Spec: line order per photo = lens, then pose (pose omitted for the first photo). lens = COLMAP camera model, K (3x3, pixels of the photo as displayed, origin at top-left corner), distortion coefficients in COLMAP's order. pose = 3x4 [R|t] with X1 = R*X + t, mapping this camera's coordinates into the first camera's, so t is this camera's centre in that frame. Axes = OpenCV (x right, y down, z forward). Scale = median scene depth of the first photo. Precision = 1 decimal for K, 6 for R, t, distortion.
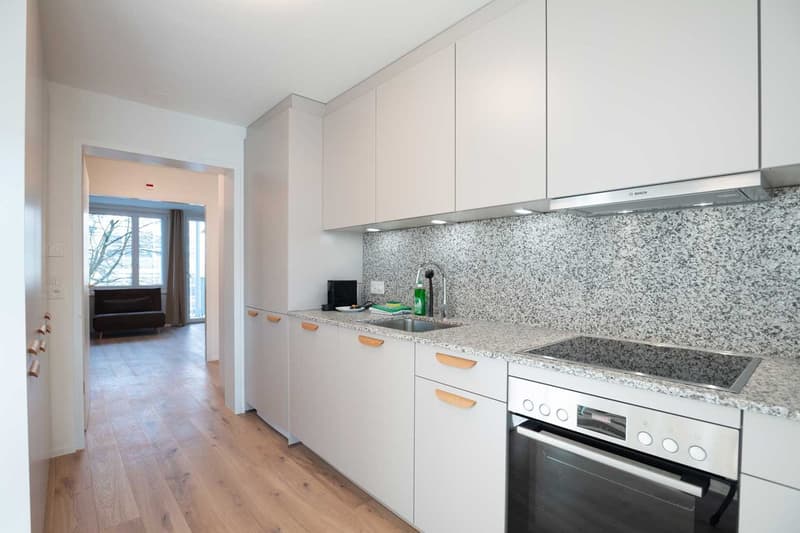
lens RADIAL K [[390.1, 0, 400.0], [0, 390.1, 266.5], [0, 0, 1]] dist [-0.019862, 0.000571]
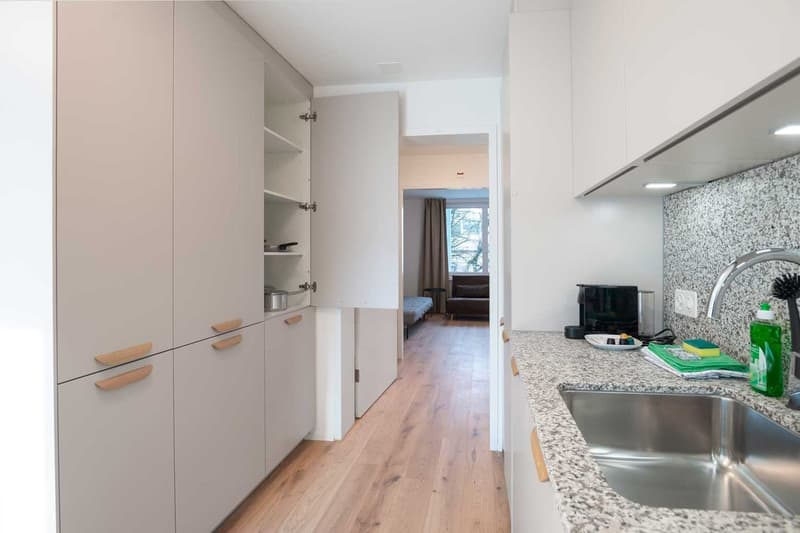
lens RADIAL K [[401.6, 0, 436.2], [0, 401.6, 249.6], [0, 0, 1]] dist [-0.019736, 0.000179]
pose [[0.667924, -0.011832, -0.744136, 0.138684], [0.009033, 0.999929, -0.007792, -0.015716], [0.744175, -0.001518, 0.667983, 0.562584]]
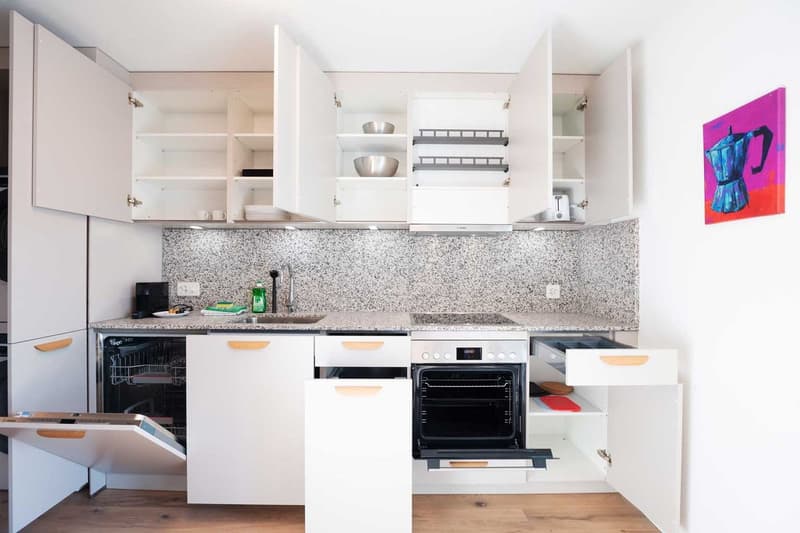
lens RADIAL K [[390.1, 0, 400.0], [0, 390.1, 266.5], [0, 0, 1]] dist [-0.019862, 0.000571]
pose [[0.652893, 0.001995, 0.757448, -0.558777], [-0.007080, 0.999969, 0.003469, -0.008568], [-0.757417, -0.007628, 0.652887, 0.021446]]
